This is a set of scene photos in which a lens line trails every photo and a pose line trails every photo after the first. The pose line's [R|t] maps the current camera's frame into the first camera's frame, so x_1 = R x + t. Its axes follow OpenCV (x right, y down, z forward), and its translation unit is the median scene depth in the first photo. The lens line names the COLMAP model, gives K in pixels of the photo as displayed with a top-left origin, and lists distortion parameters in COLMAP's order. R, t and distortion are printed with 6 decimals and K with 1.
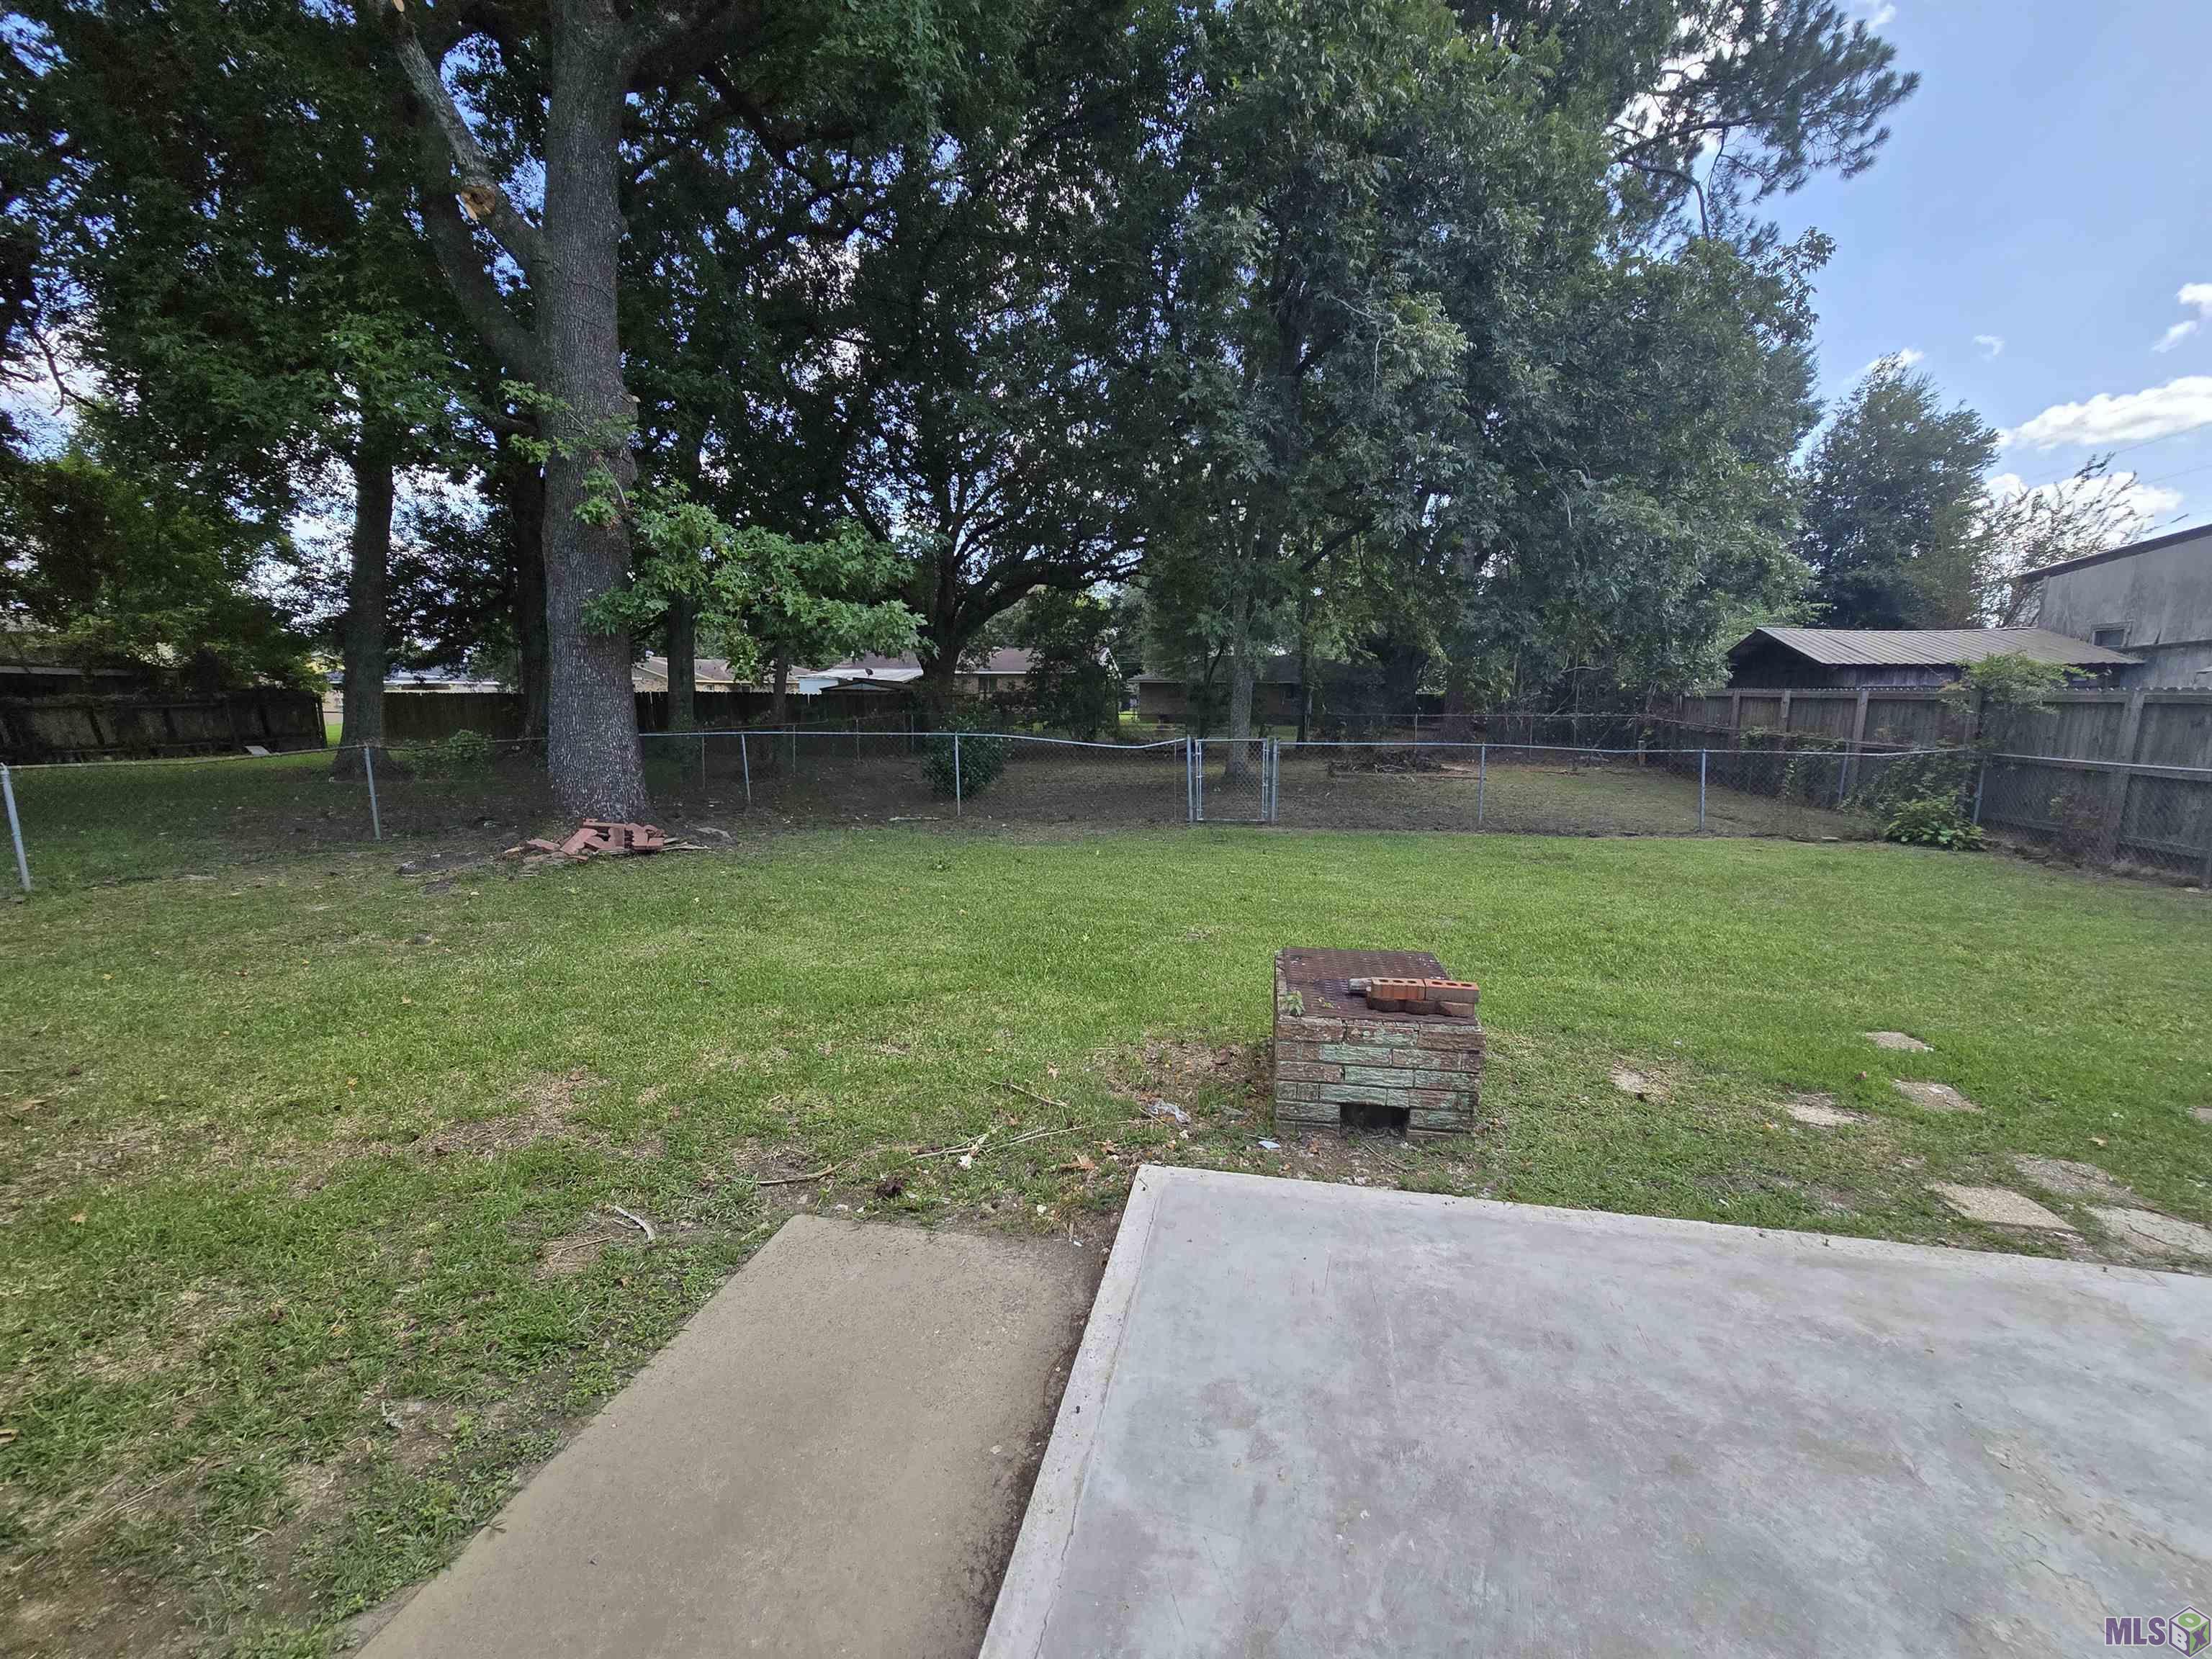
lens RADIAL K [[904.8, 0, 1113.8], [0, 904.8, 828.0], [0, 0, 1]] dist [-0.003809, 0.001099]
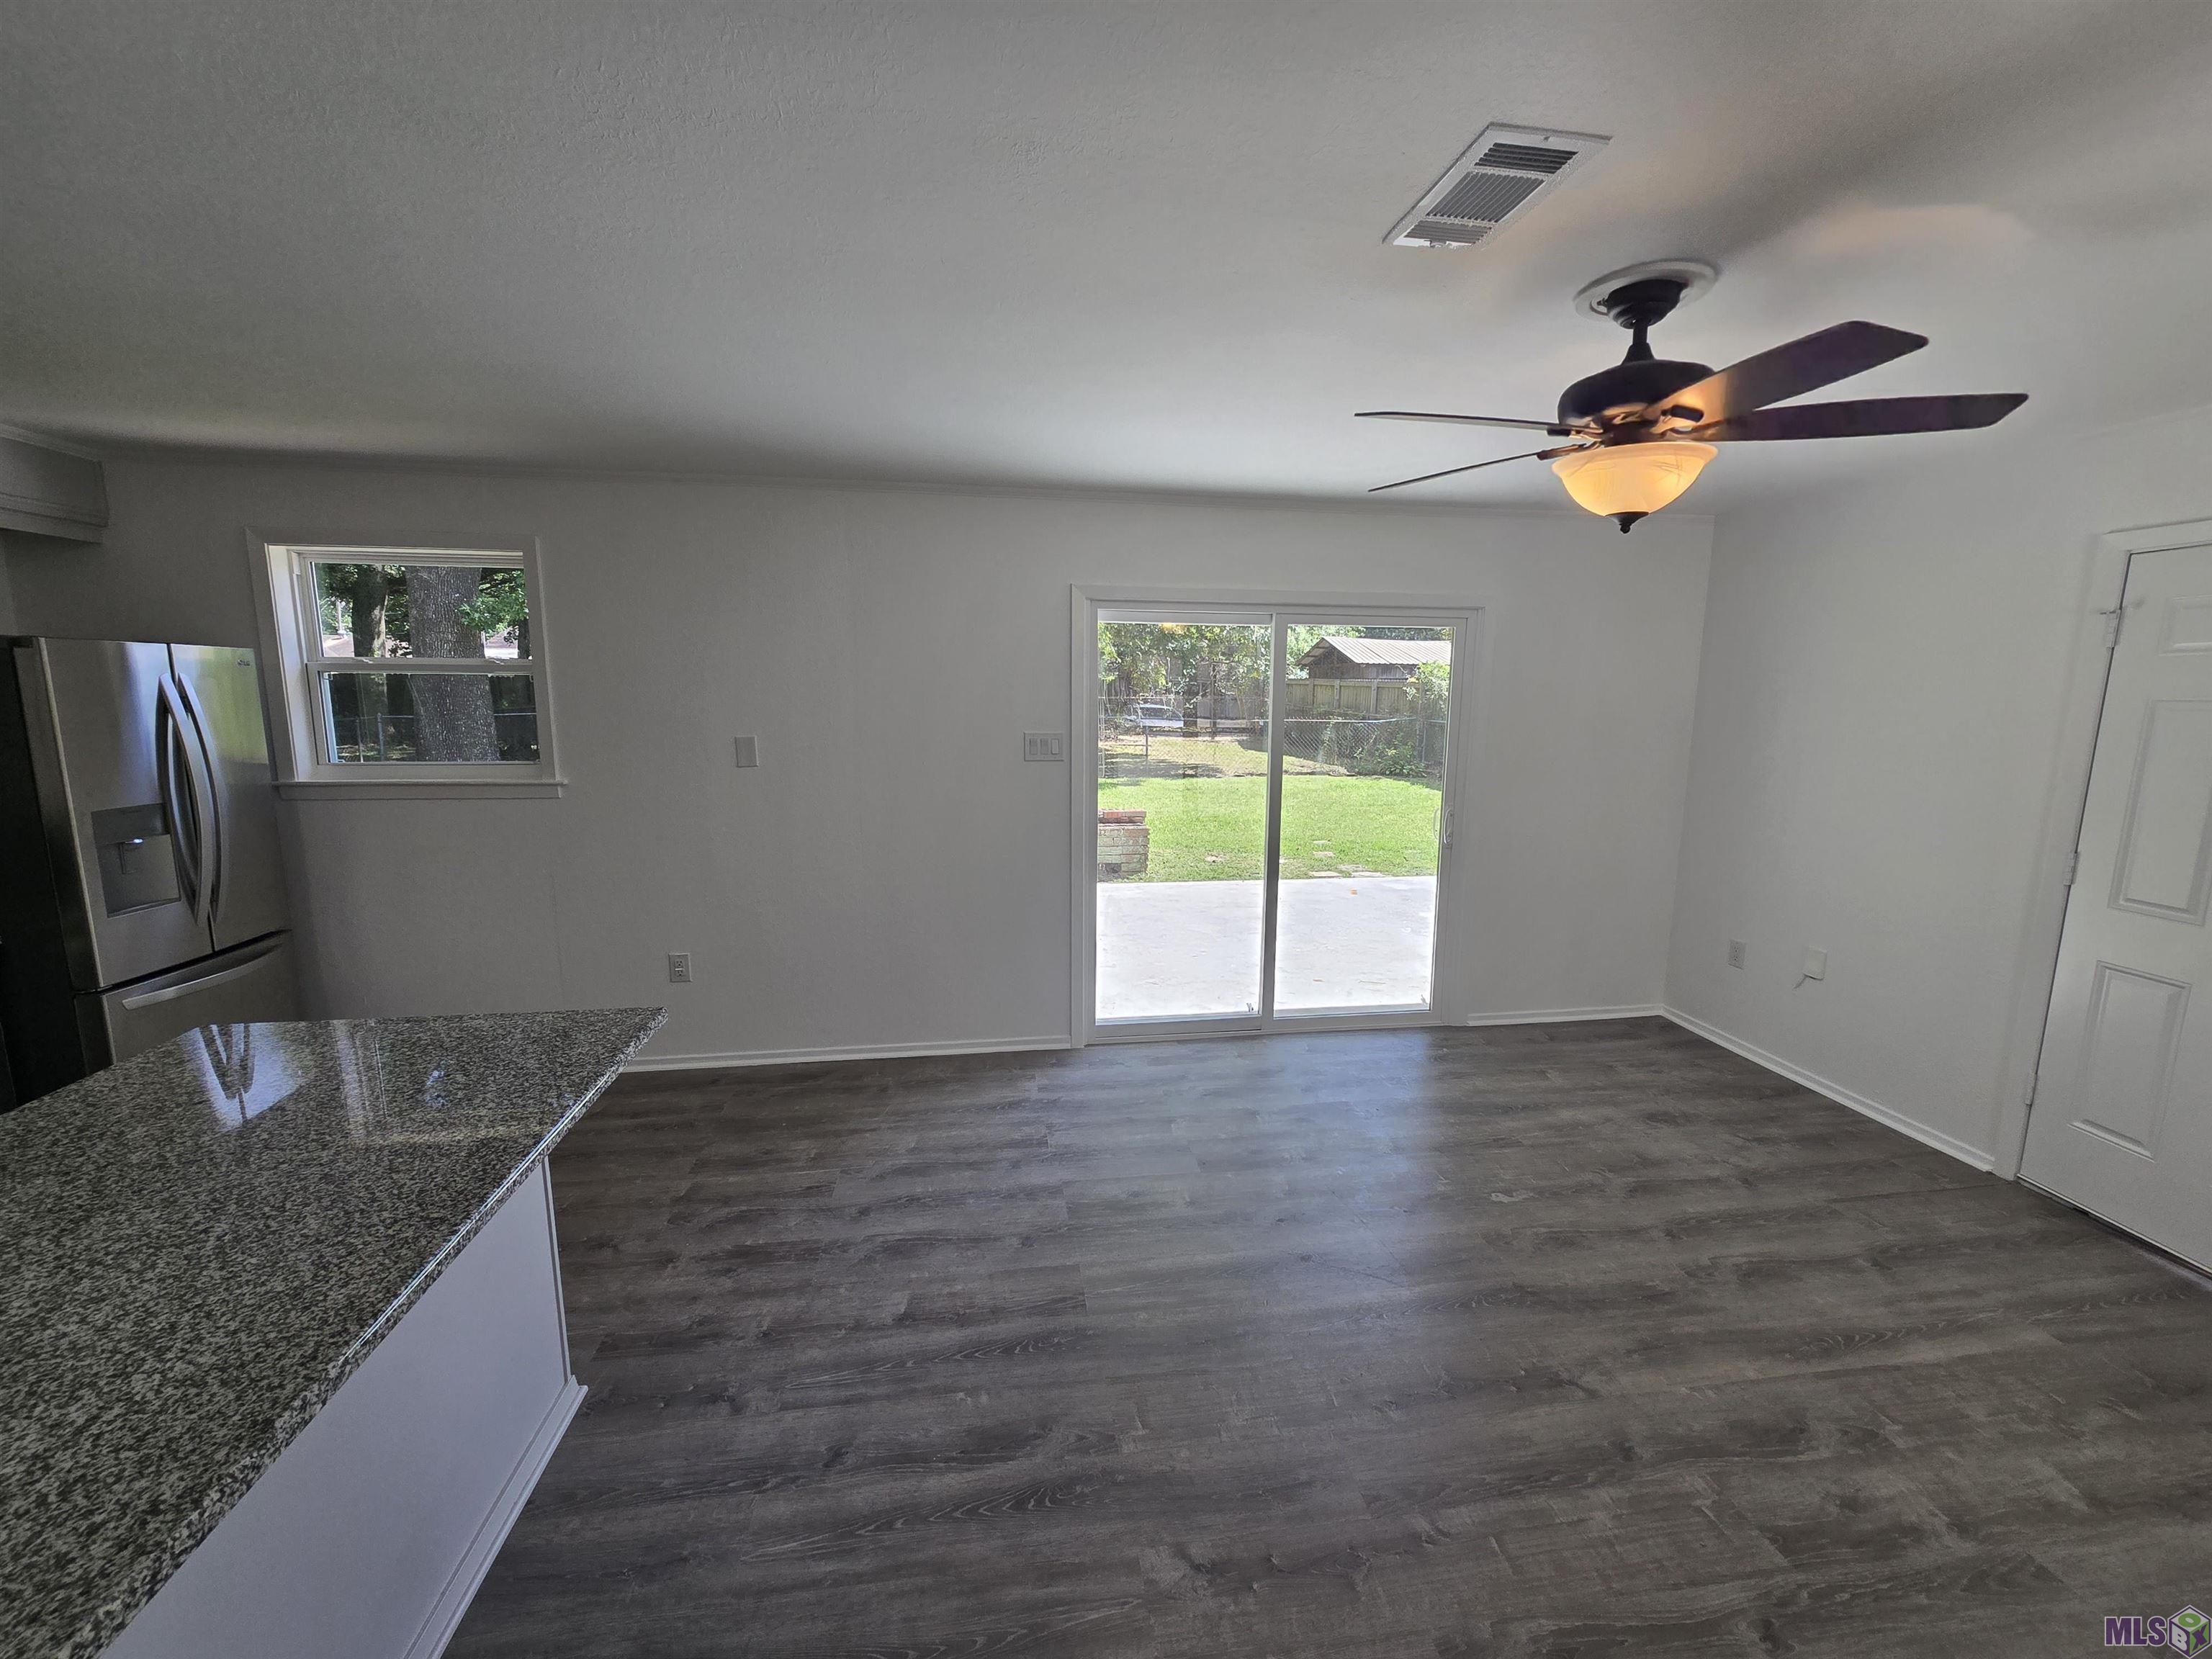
lens RADIAL K [[904.8, 0, 1114.7], [0, 904.8, 832.2], [0, 0, 1]] dist [-0.003809, 0.001099]
pose [[0.939314, -0.051591, 0.339157, -0.153182], [0.043946, 0.998578, 0.030189, 0.049145], [-0.340232, -0.013453, 0.940245, -0.381833]]
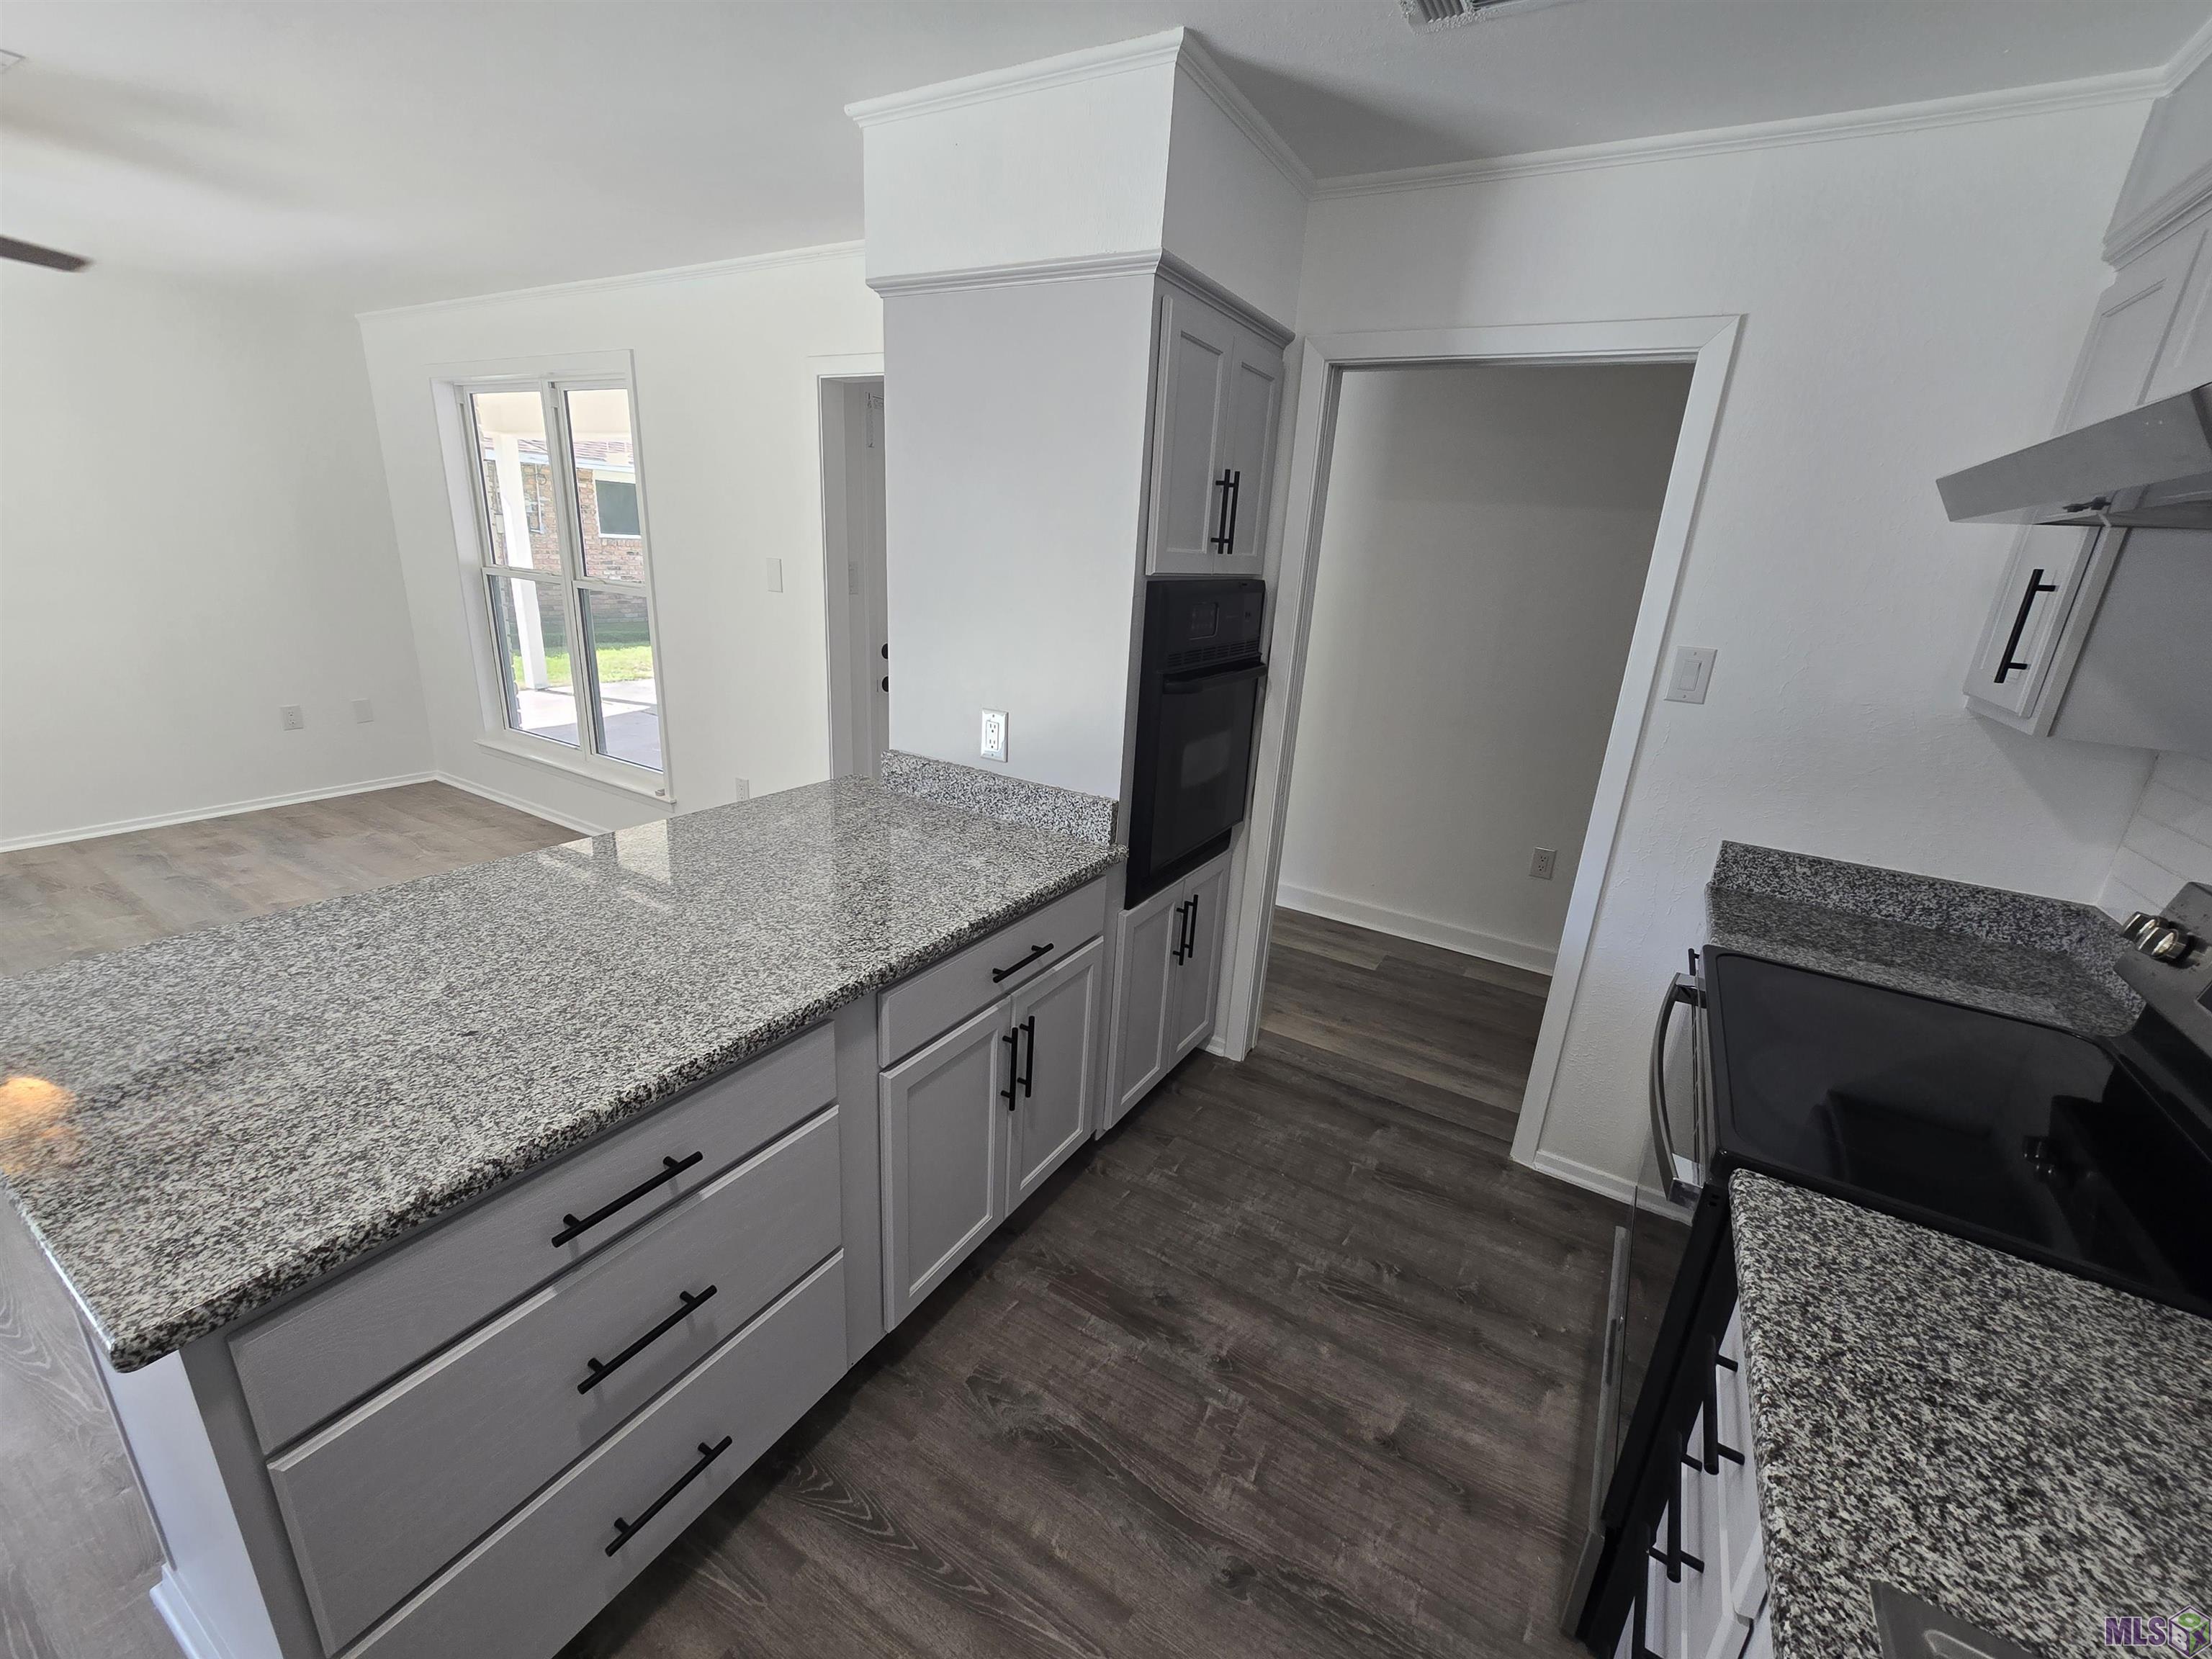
lens RADIAL K [[904.8, 0, 1115.5], [0, 904.8, 834.8], [0, 0, 1]] dist [-0.003809, 0.001099]
pose [[-0.939705, -0.165712, 0.299155, -0.339681], [-0.021815, 0.902023, 0.431136, 0.019363], [-0.341290, 0.398614, -0.851251, -0.150119]]
